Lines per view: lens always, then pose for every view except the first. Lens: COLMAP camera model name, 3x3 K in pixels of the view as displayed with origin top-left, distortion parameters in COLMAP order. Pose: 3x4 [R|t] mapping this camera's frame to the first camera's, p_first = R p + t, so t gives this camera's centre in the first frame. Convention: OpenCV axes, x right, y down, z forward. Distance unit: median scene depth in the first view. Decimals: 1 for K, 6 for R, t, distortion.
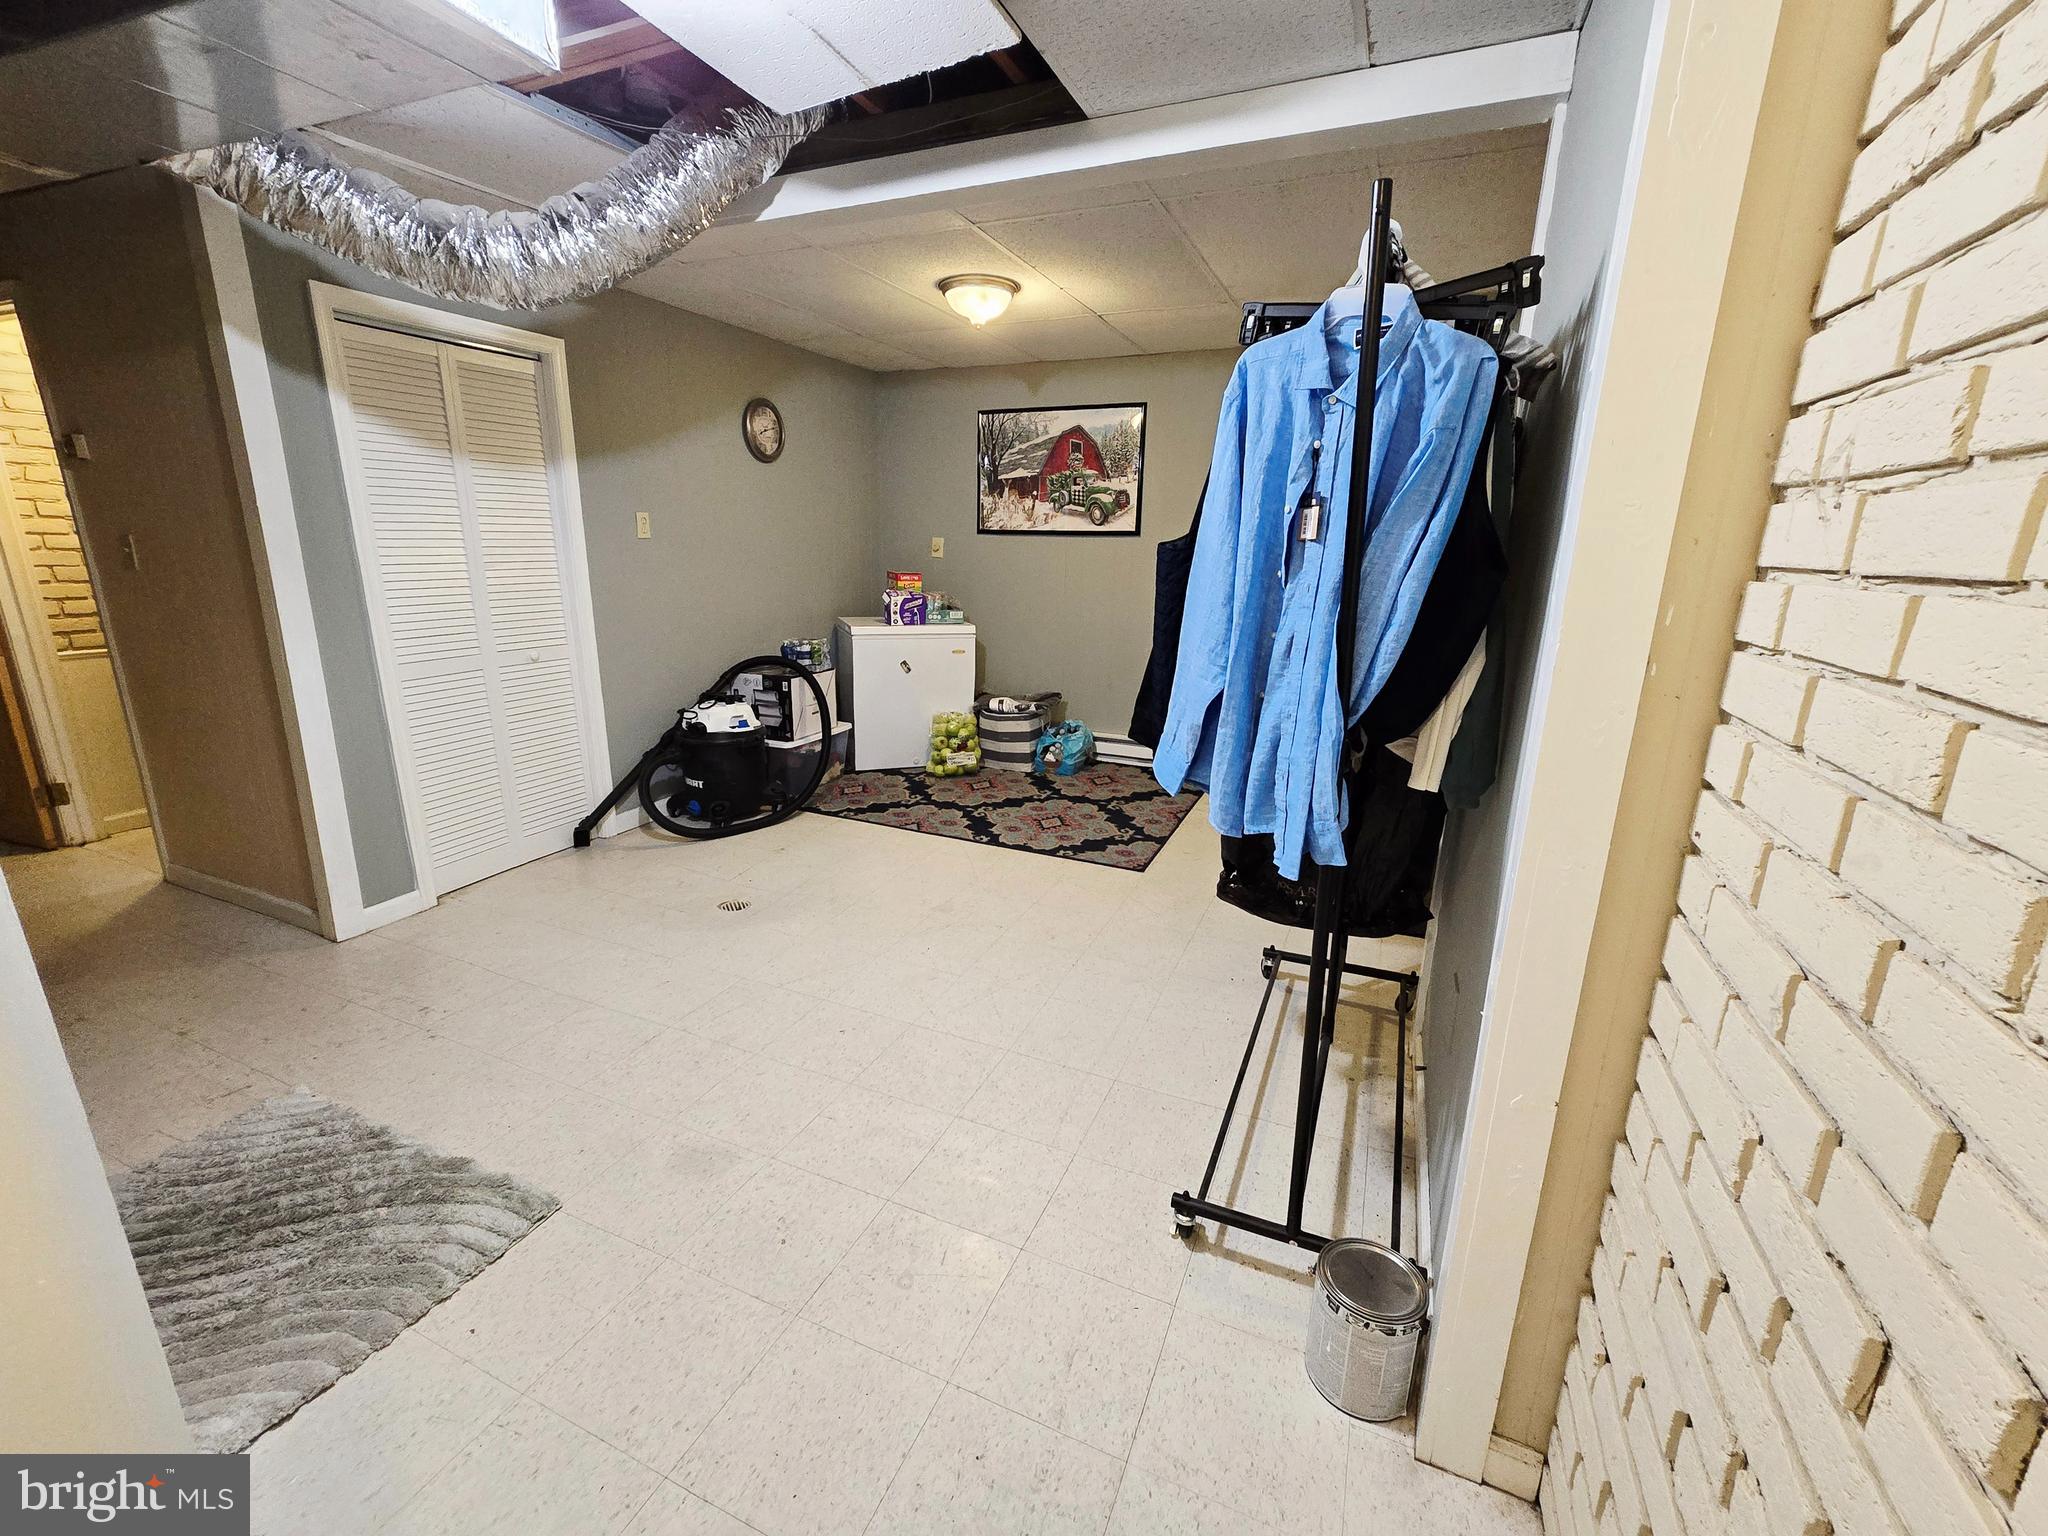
lens RADIAL K [[840.2, 0, 1014.2], [0, 840.2, 773.0], [0, 0, 1]] dist [-0.002879, -0.000582]
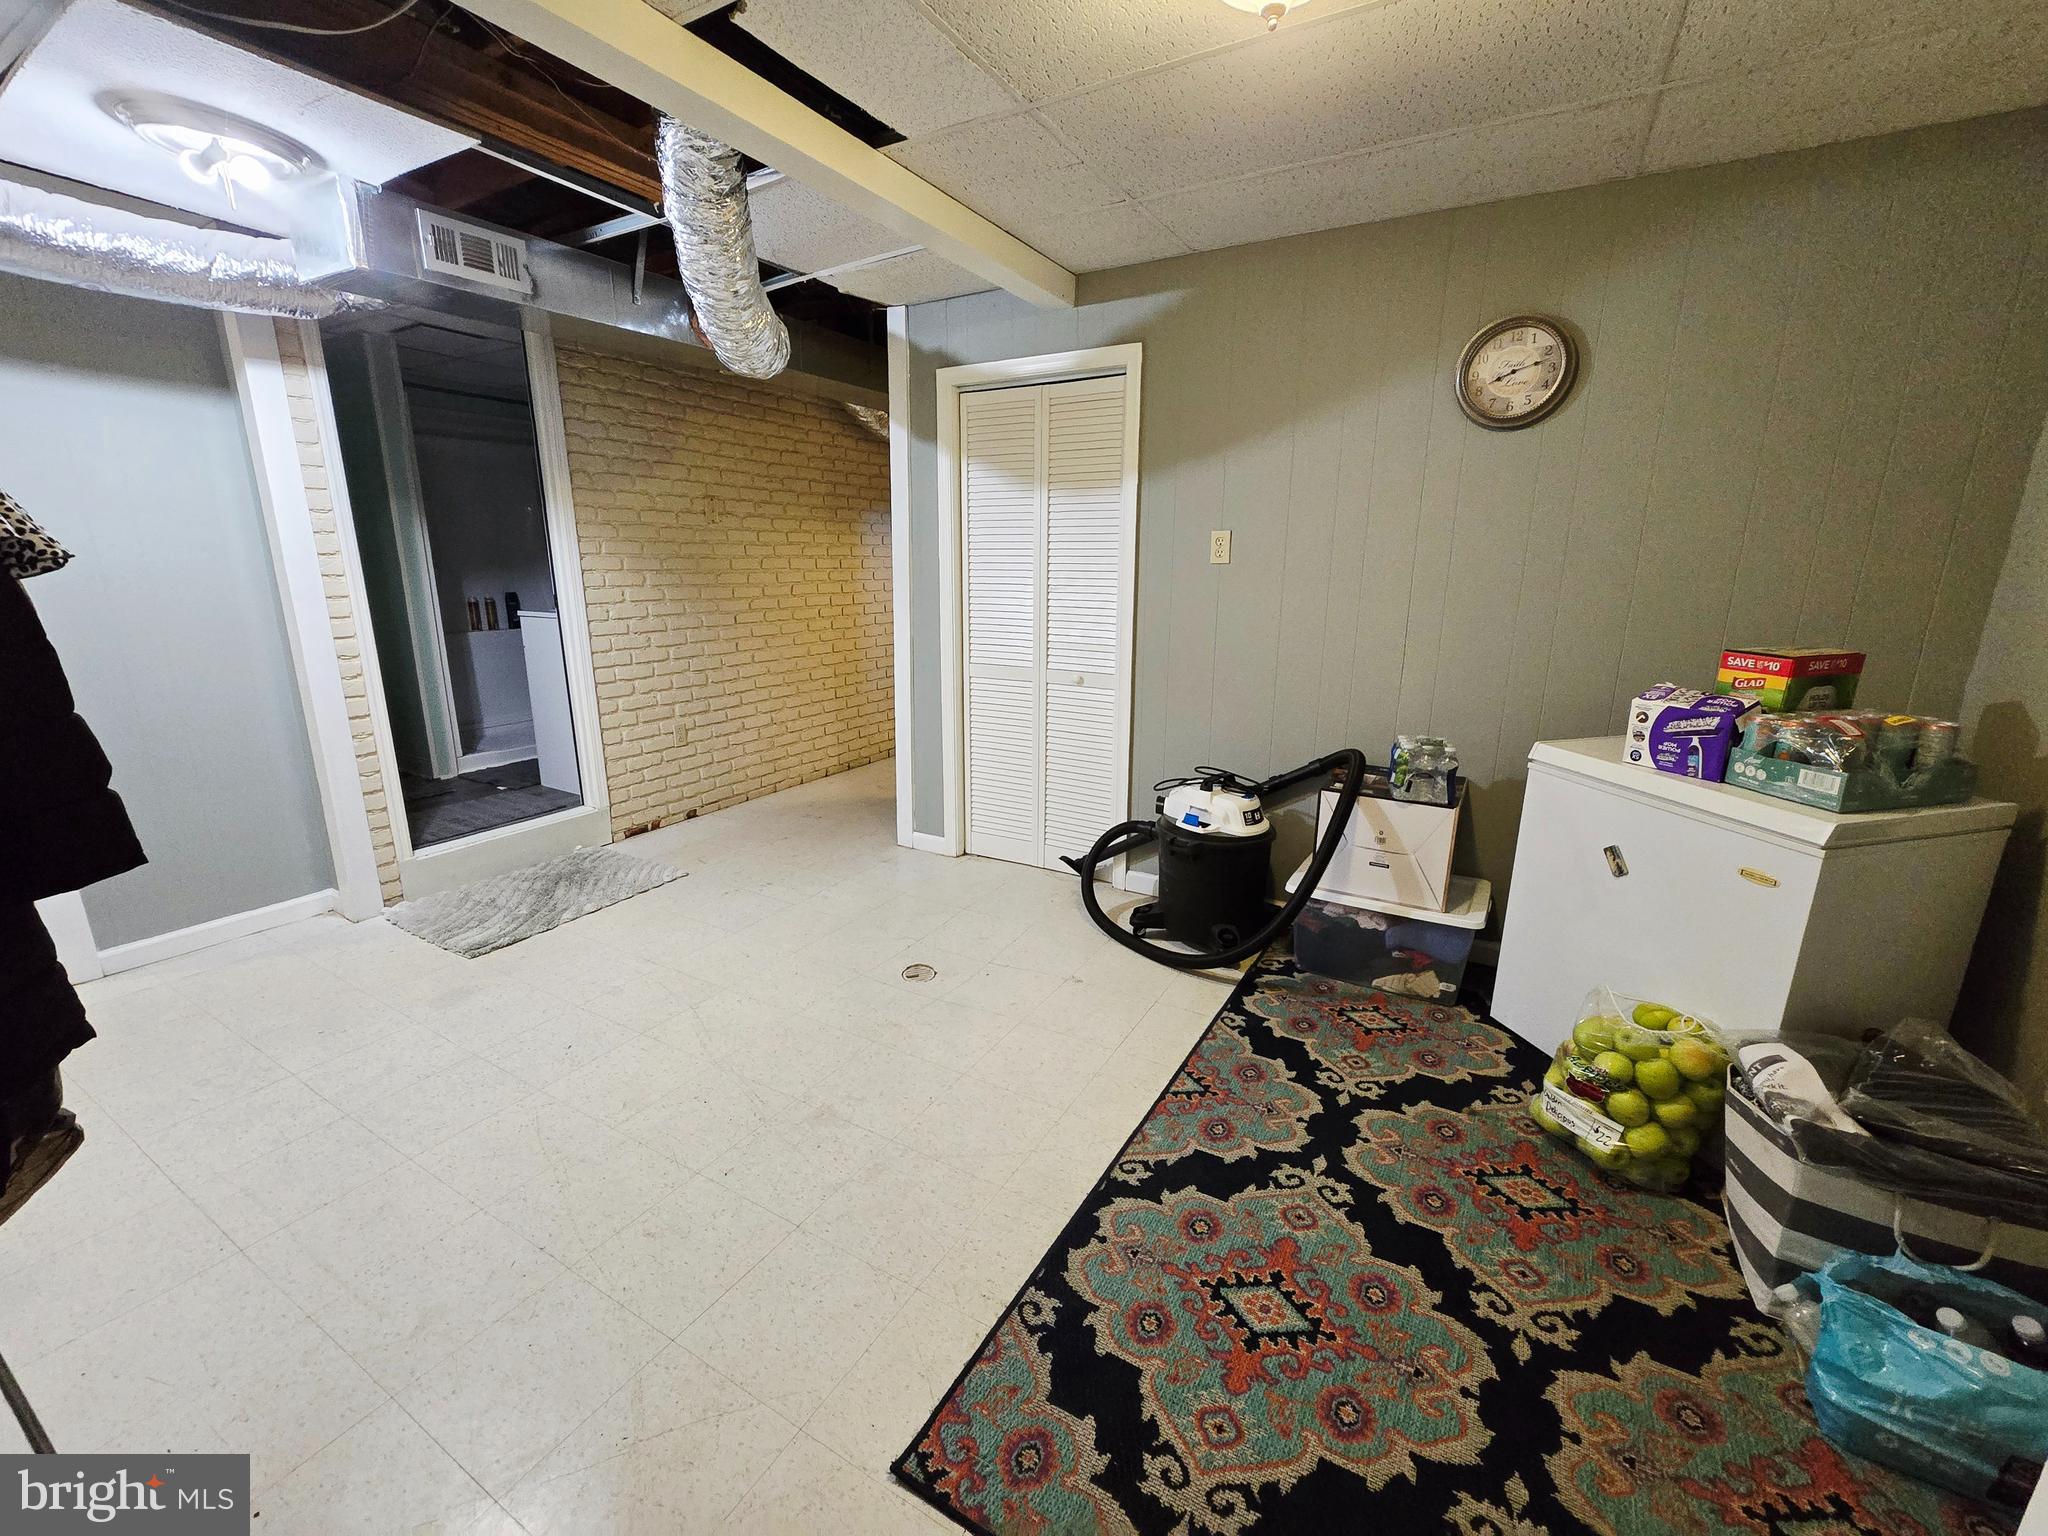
lens RADIAL K [[840.2, 0, 1014.2], [0, 840.2, 773.0], [0, 0, 1]] dist [-0.002879, -0.000582]
pose [[-0.107319, 0.231191, -0.966971, 0.348016], [-0.276571, 0.927258, 0.252391, -0.216755], [0.954982, 0.294522, -0.035572, 0.805004]]
